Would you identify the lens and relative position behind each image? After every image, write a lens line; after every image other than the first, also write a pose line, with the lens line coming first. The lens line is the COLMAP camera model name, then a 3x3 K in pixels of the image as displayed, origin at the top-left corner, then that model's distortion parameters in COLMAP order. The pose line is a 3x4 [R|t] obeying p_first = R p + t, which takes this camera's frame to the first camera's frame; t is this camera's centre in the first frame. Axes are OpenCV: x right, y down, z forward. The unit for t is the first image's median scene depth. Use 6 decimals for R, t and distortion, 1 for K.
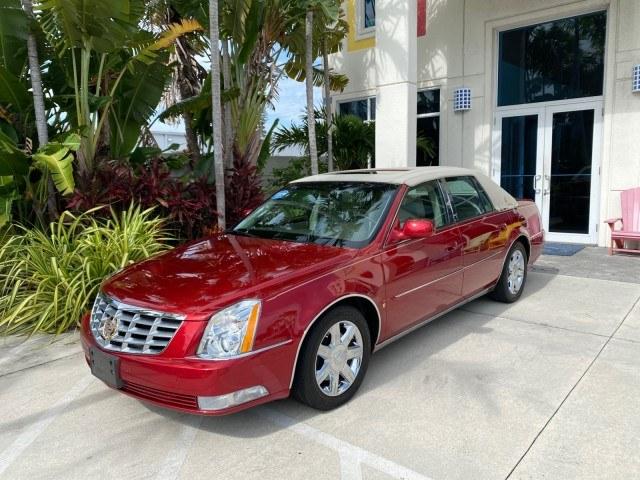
lens RADIAL K [[485.3, 0, 319.5], [0, 485.3, 242.5], [0, 0, 1]] dist [0.028451, -0.029125]
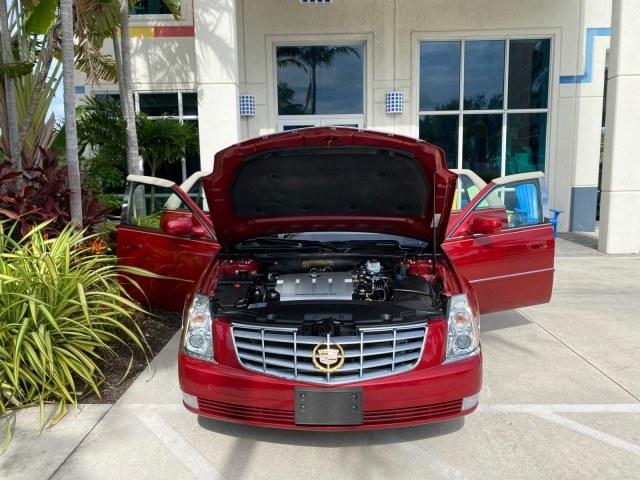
lens RADIAL K [[489.1, 0, 319.3], [0, 489.1, 237.5], [0, 0, 1]] dist [0.015758, -0.001921]
pose [[0.756192, -0.071137, 0.650471, -0.470401], [0.094089, 0.995564, -0.000504, 0.001008], [-0.647549, 0.061584, 0.759531, 0.213893]]
